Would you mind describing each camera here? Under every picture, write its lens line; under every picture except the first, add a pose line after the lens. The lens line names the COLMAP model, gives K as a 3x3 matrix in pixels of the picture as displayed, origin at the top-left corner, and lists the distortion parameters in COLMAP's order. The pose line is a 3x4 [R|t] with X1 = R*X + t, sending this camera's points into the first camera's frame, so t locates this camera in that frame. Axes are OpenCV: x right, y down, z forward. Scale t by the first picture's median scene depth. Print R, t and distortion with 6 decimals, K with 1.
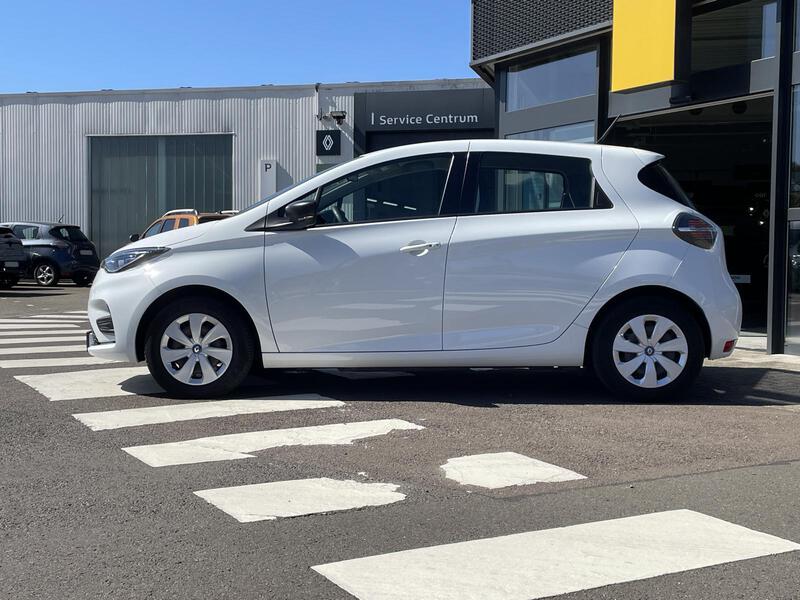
lens RADIAL K [[1030.1, 0, 400.0], [0, 1030.1, 300.0], [0, 0, 1]] dist [0.270643, -0.901067]
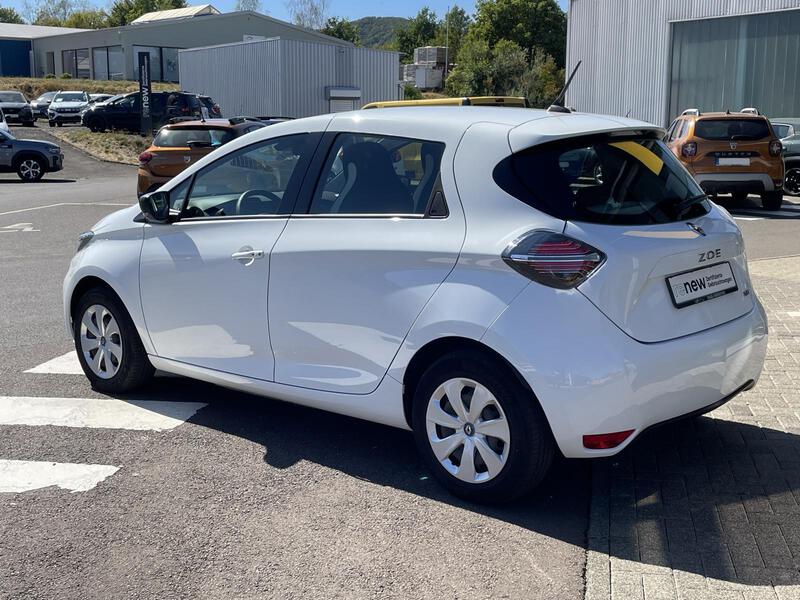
lens RADIAL K [[1030.1, 0, 400.0], [0, 1030.1, 300.0], [0, 0, 1]] dist [0.270643, -0.901067]
pose [[0.742055, 0.104801, -0.662096, 0.649537], [-0.018282, 0.990500, 0.136293, -0.128506], [0.670090, -0.089032, 0.736921, 0.471955]]
